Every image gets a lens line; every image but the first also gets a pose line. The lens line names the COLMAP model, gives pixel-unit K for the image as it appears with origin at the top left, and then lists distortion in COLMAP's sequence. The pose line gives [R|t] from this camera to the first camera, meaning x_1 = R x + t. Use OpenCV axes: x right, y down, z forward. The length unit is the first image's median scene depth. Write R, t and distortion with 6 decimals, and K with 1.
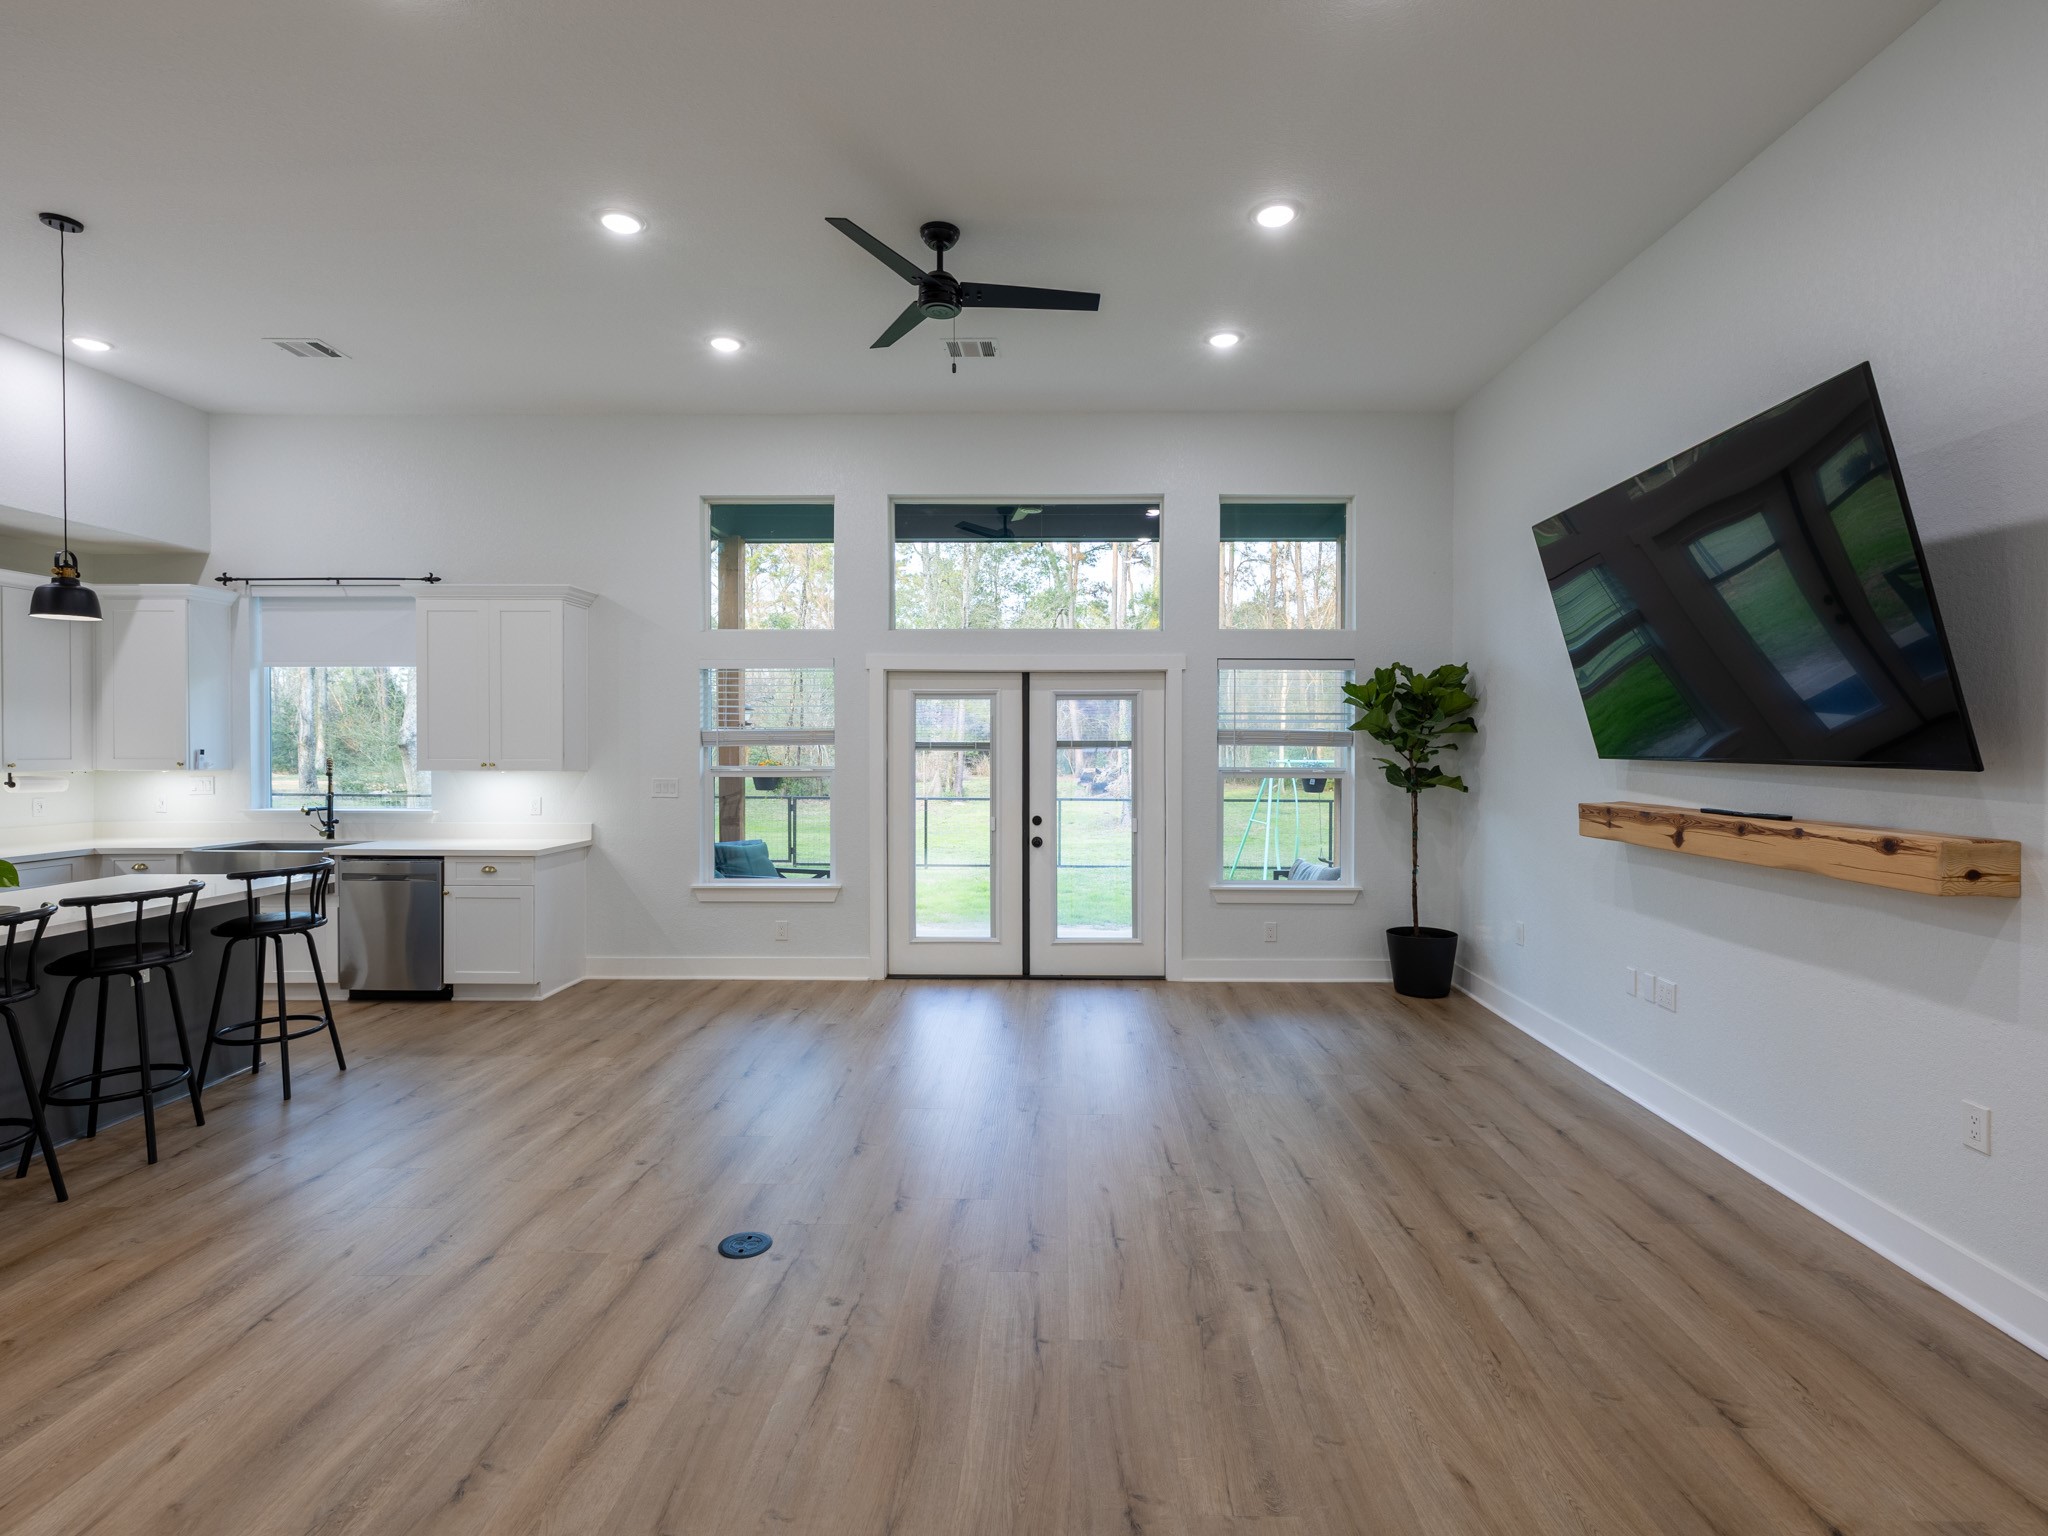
lens RADIAL K [[993.5, 0, 1006.5], [0, 993.5, 750.3], [0, 0, 1]] dist [0.006226, -0.000408]
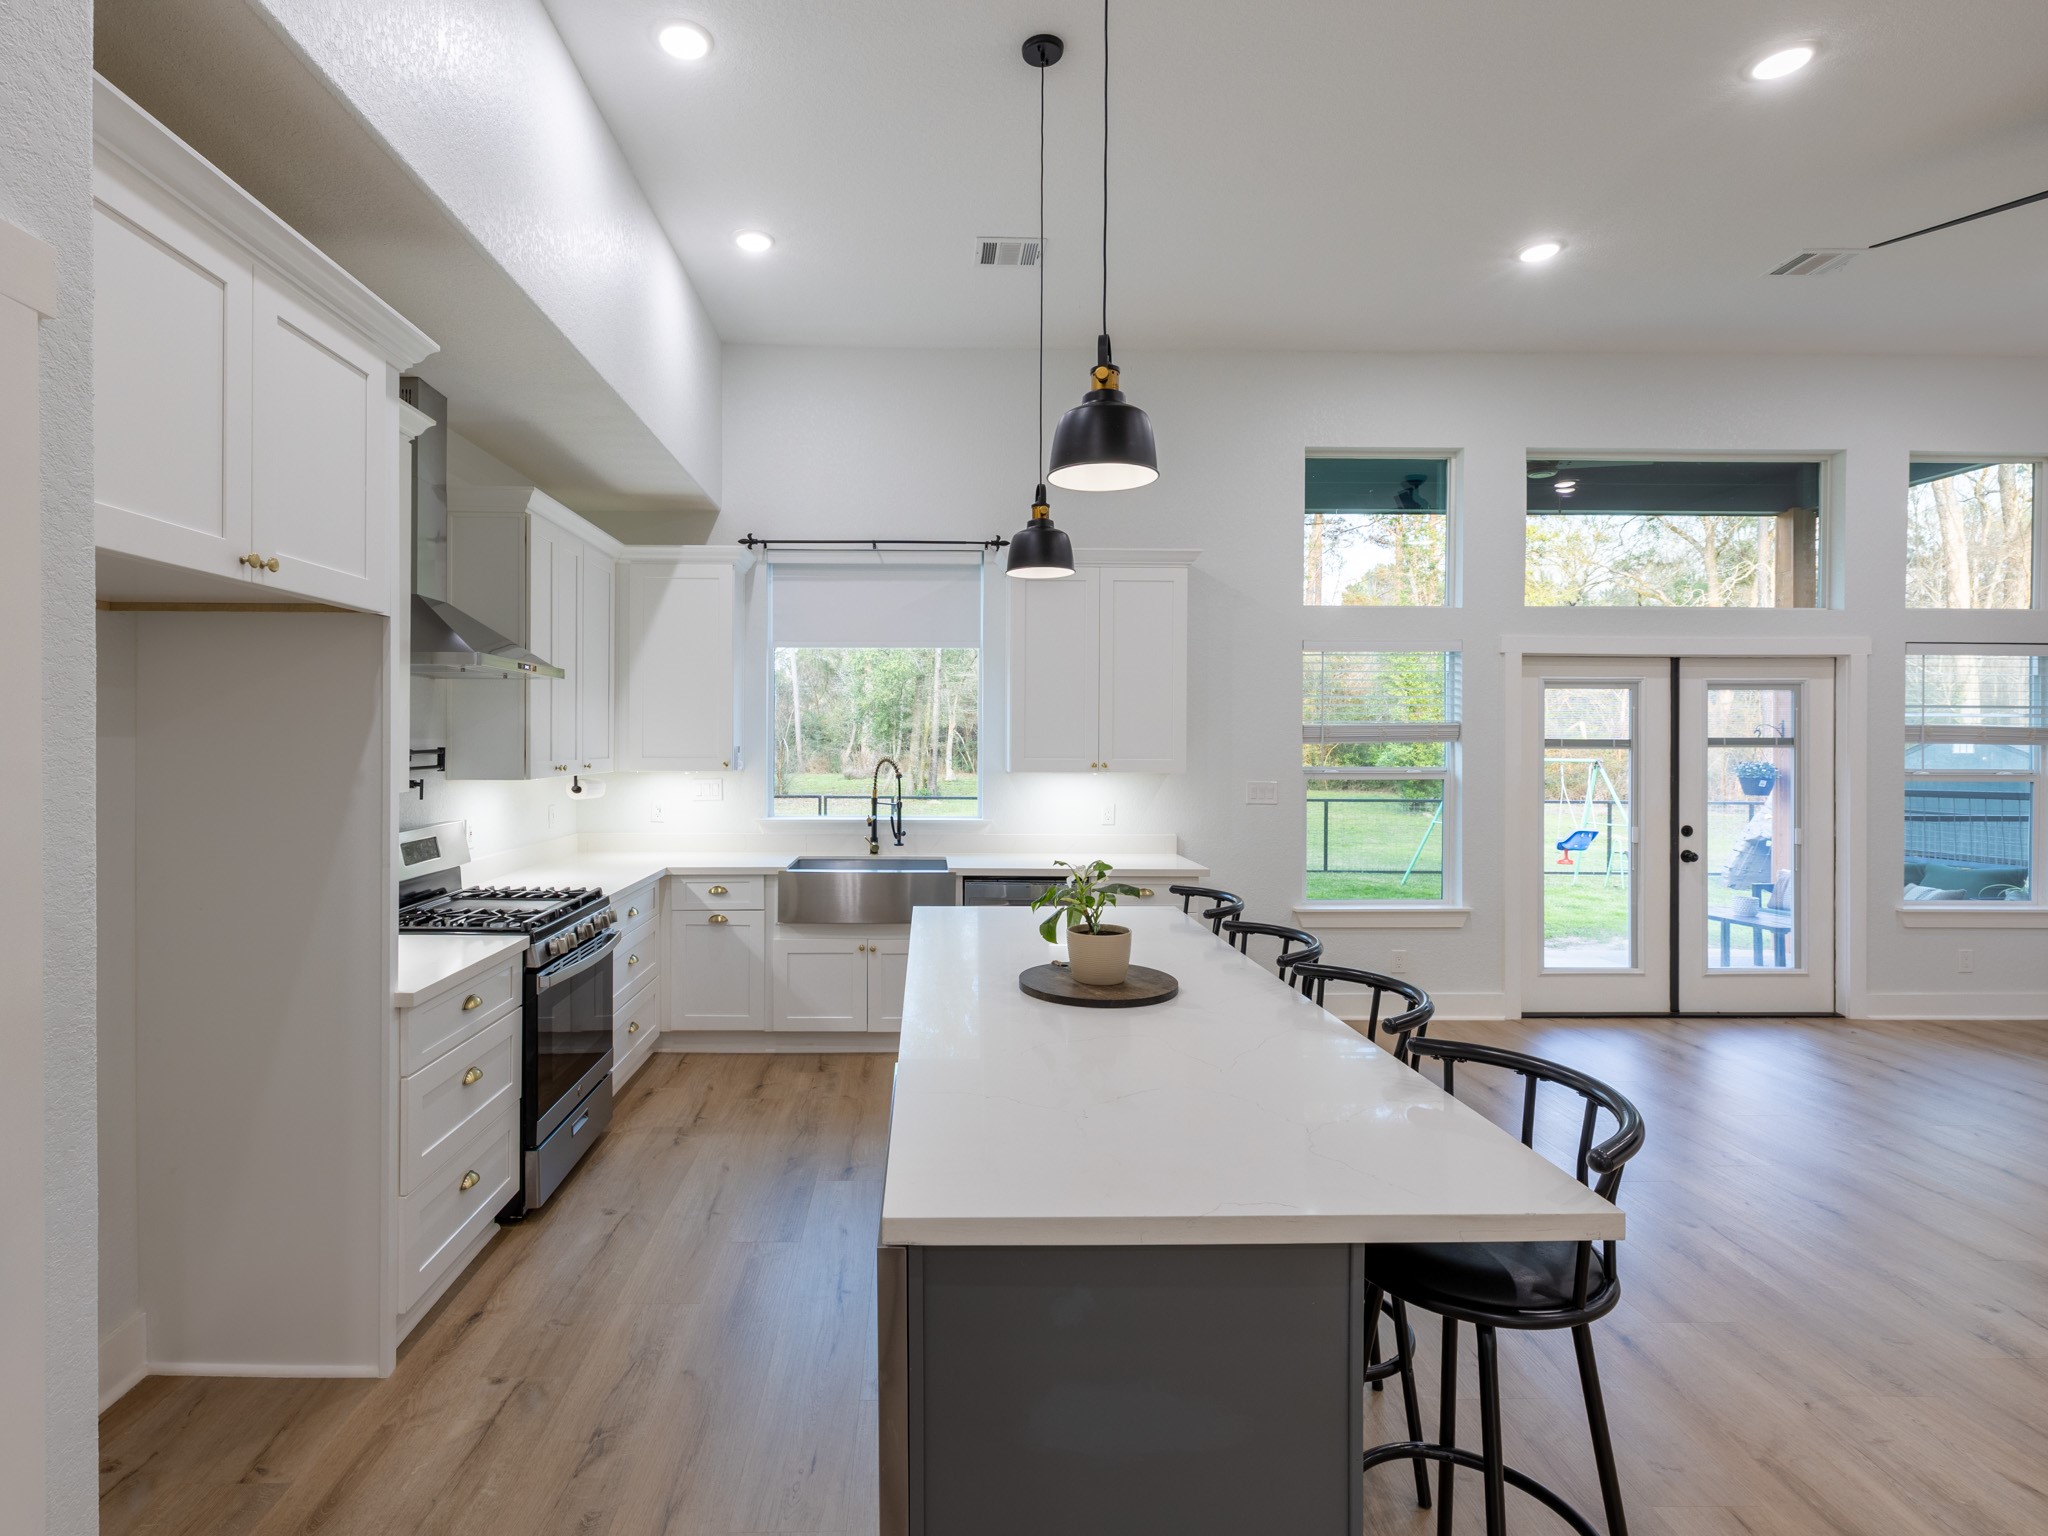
lens RADIAL K [[1099.6, 0, 1030.3], [0, 1099.6, 750.3], [0, 0, 1]] dist [-0.000652, -0.000091]
pose [[0.999127, 0.000300, 0.041781, -0.604956], [-0.000222, 0.999998, -0.001877, 0.003325], [-0.041782, 0.001866, 0.999125, 0.082046]]
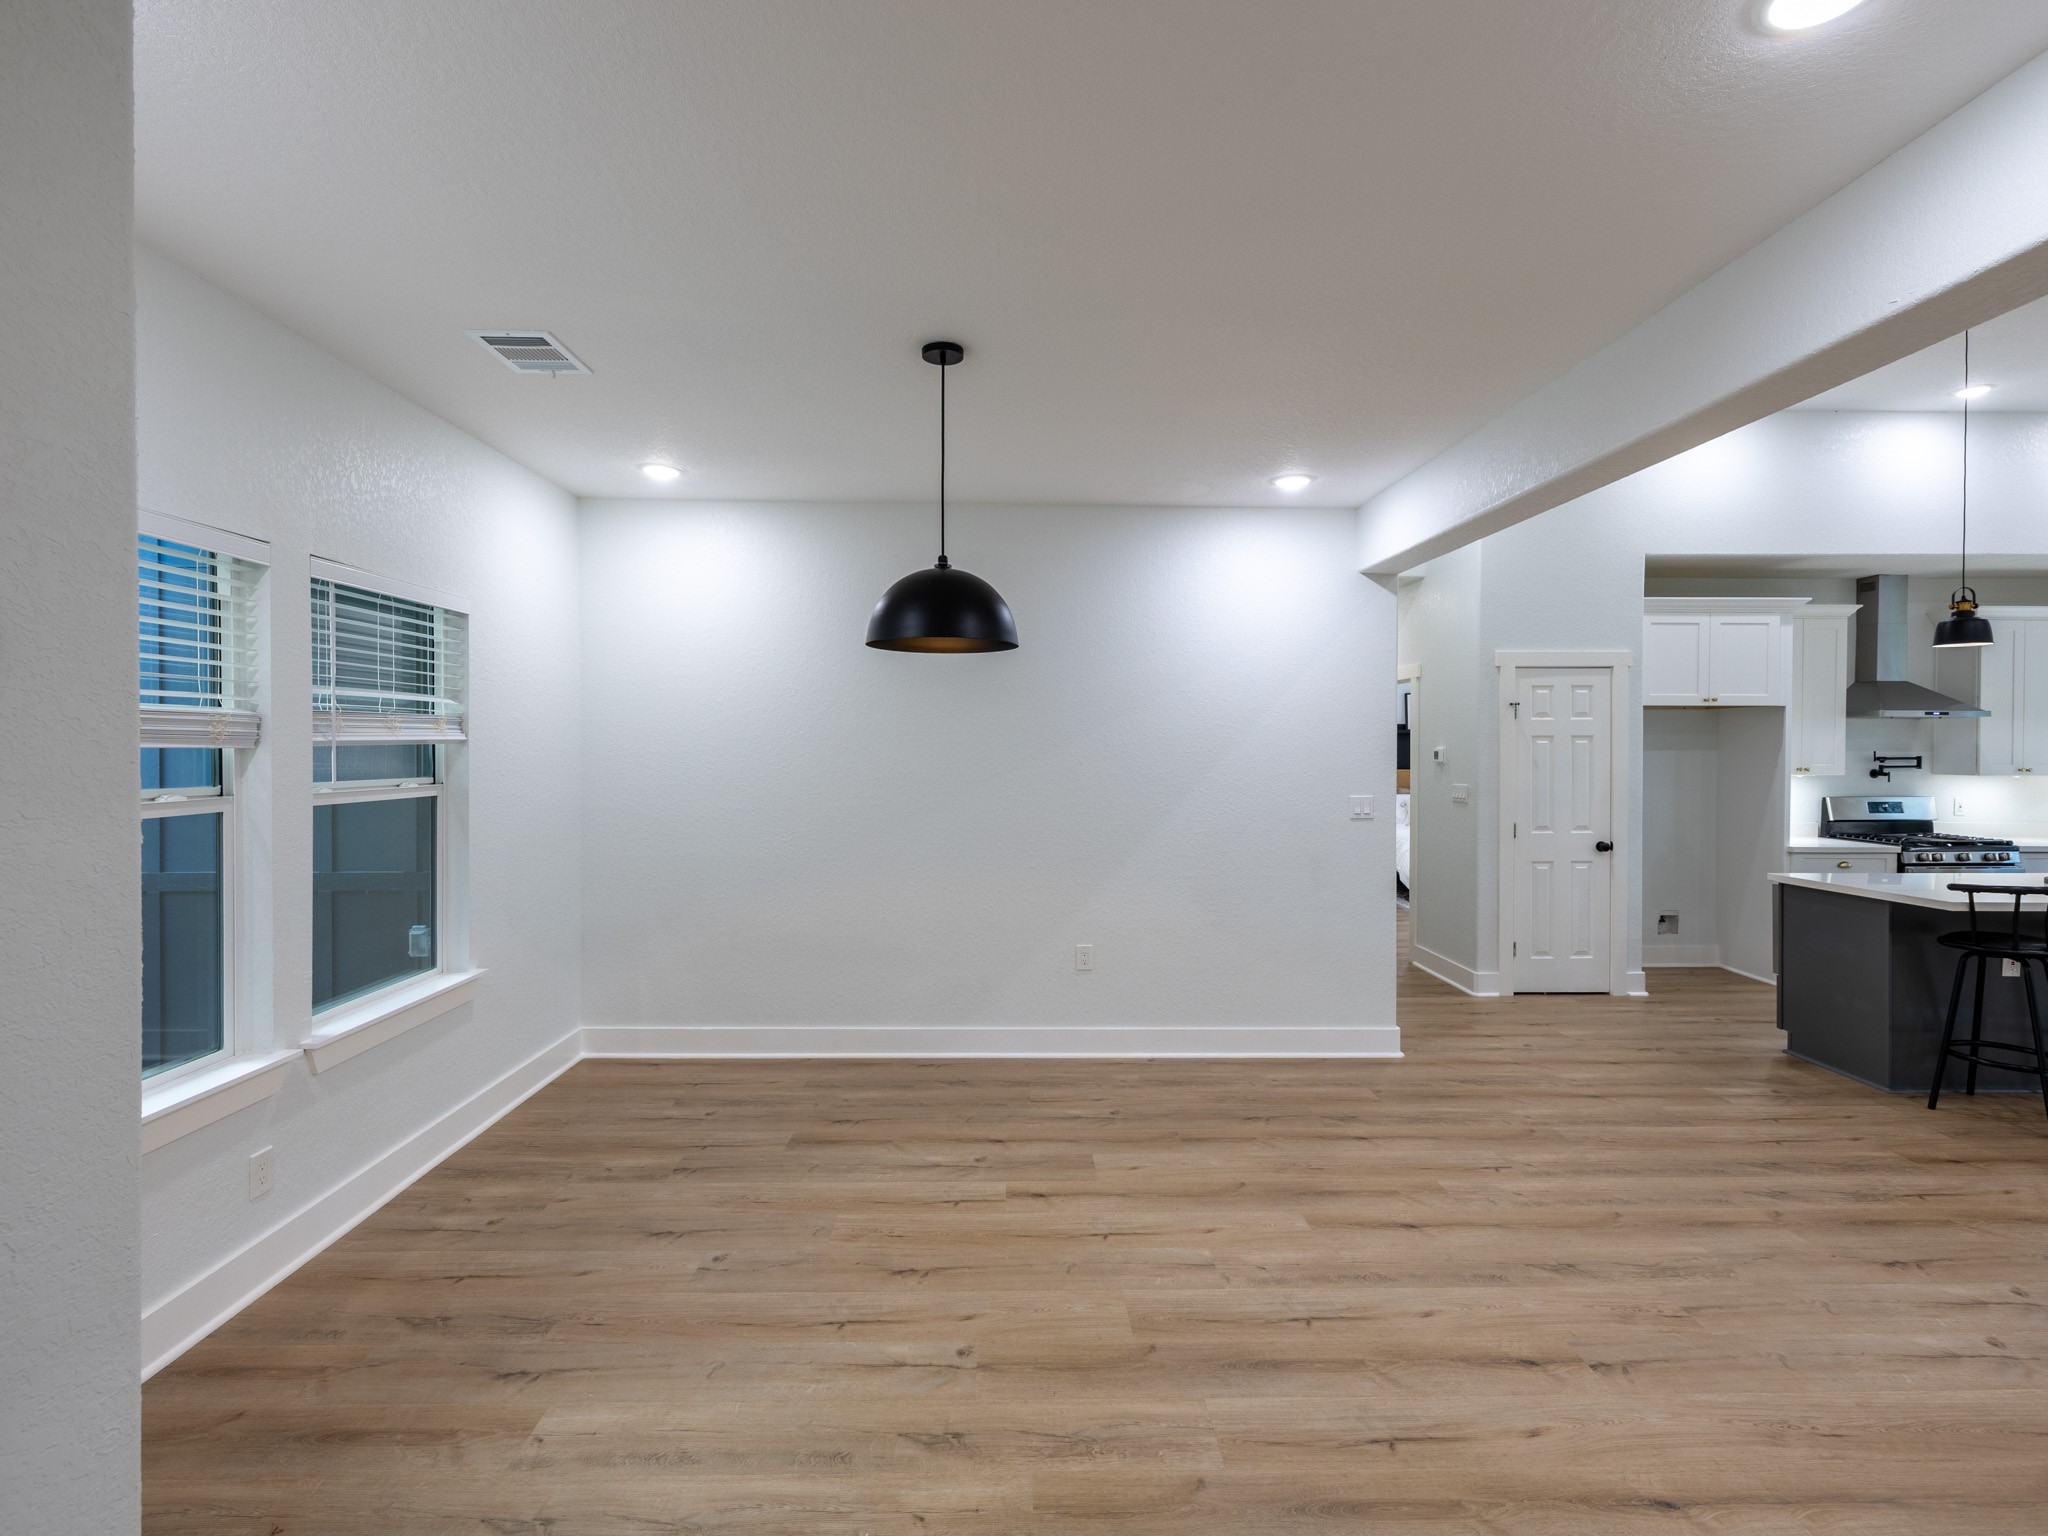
lens RADIAL K [[973.7, 0, 1062.9], [0, 973.7, 757.3], [0, 0, 1]] dist [0.000059, 0.000367]
pose [[0.086920, 0.009209, -0.996173, 0.056309], [-0.008783, 0.999925, 0.008477, 0.000765], [0.996177, 0.008012, 0.086994, -0.280870]]
